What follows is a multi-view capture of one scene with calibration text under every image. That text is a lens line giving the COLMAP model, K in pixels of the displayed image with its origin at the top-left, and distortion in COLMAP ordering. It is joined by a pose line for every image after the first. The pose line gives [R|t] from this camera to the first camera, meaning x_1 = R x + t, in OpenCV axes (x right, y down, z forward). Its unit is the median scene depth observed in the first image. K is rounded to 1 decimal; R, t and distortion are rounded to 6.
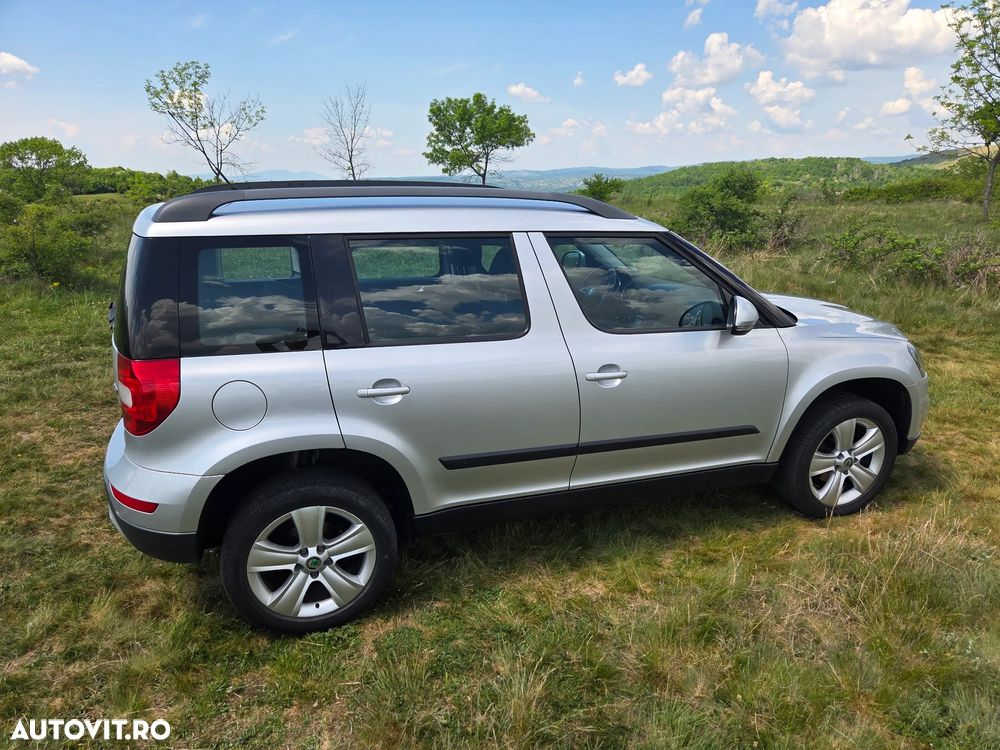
lens RADIAL K [[674.7, 0, 513.2], [0, 674.7, 397.8], [0, 0, 1]] dist [0.066760, -0.053790]
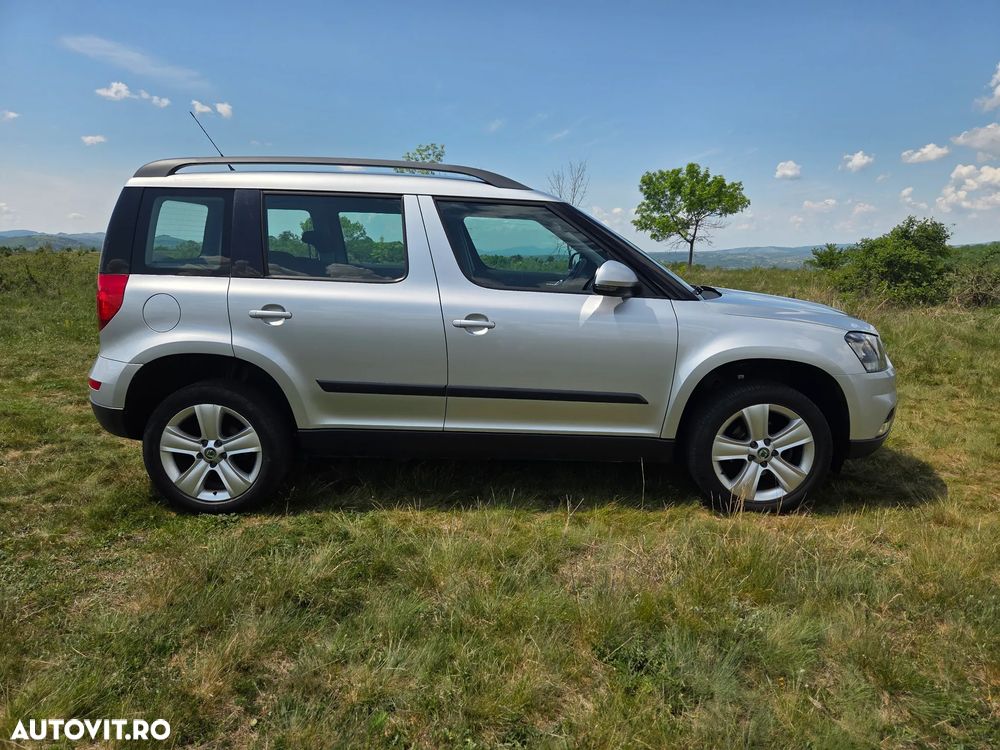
lens RADIAL K [[674.7, 0, 505.9], [0, 674.7, 384.6], [0, 0, 1]] dist [0.066760, -0.053790]
pose [[0.939724, 0.081573, -0.332060, 0.451443], [-0.121186, 0.987544, -0.100357, 0.135441], [0.319738, 0.134549, 0.937904, 0.005622]]
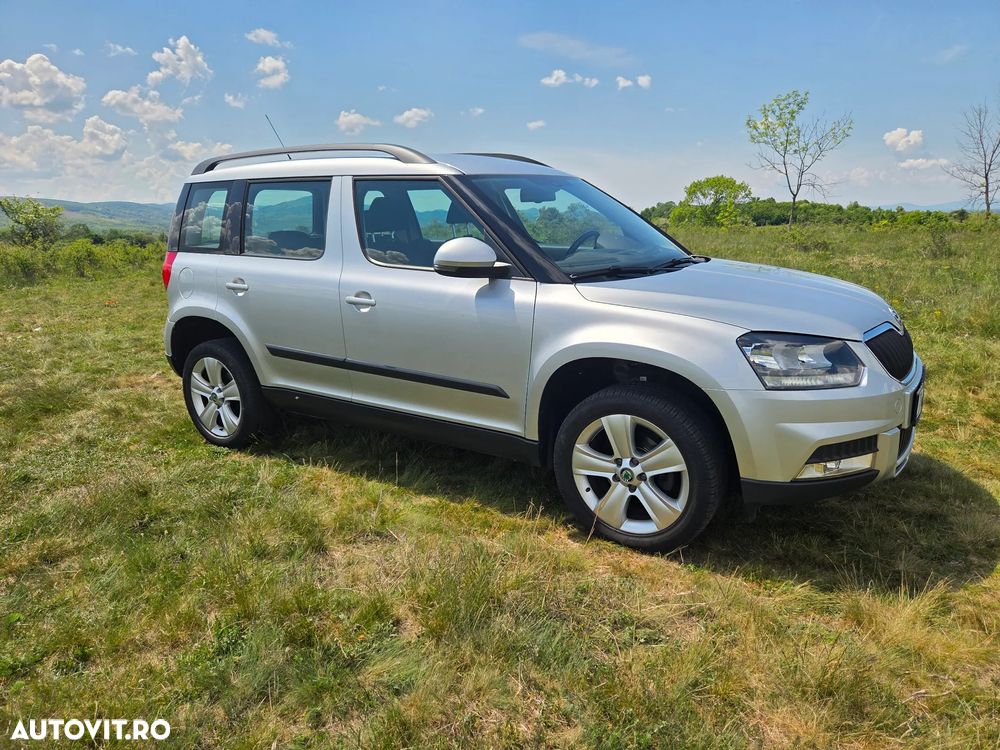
lens RADIAL K [[674.7, 0, 504.4], [0, 674.7, 380.6], [0, 0, 1]] dist [0.066760, -0.053790]
pose [[0.606882, 0.180399, -0.774048, 0.950524], [-0.231984, 0.971698, 0.044579, -0.008003], [0.760182, 0.152512, 0.631556, 0.399082]]
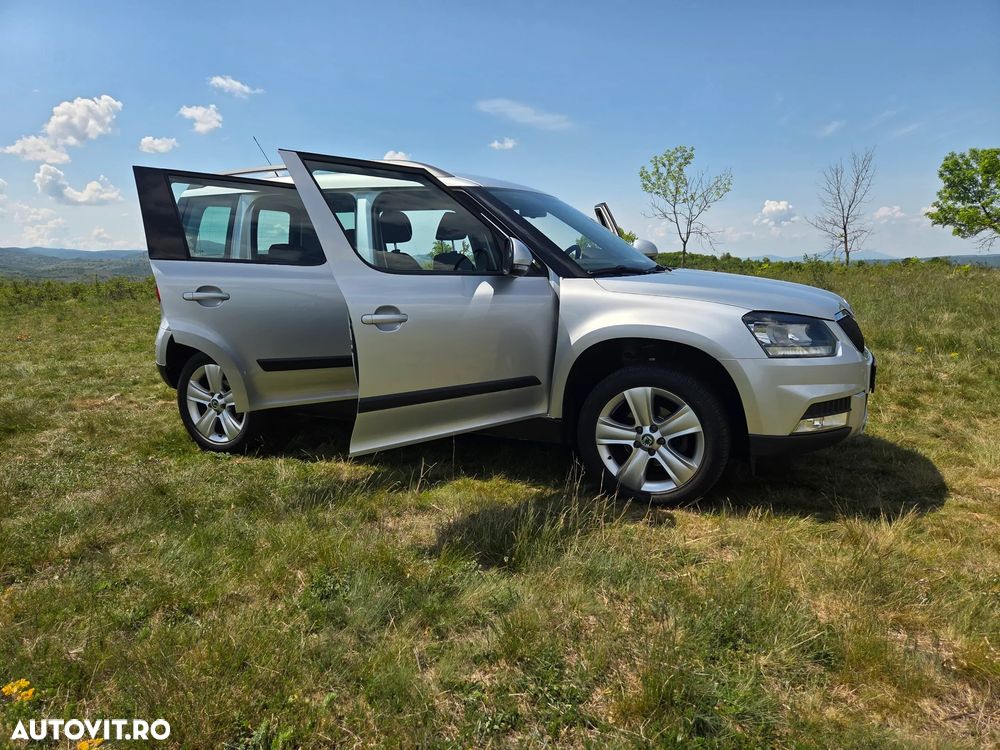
lens RADIAL K [[674.7, 0, 496.6], [0, 674.7, 391.5], [0, 0, 1]] dist [0.066760, -0.053790]
pose [[0.712658, 0.126773, -0.689962, 0.922175], [-0.209431, 0.977131, -0.036783, 0.104576], [0.669520, 0.170714, 0.722910, 0.231615]]
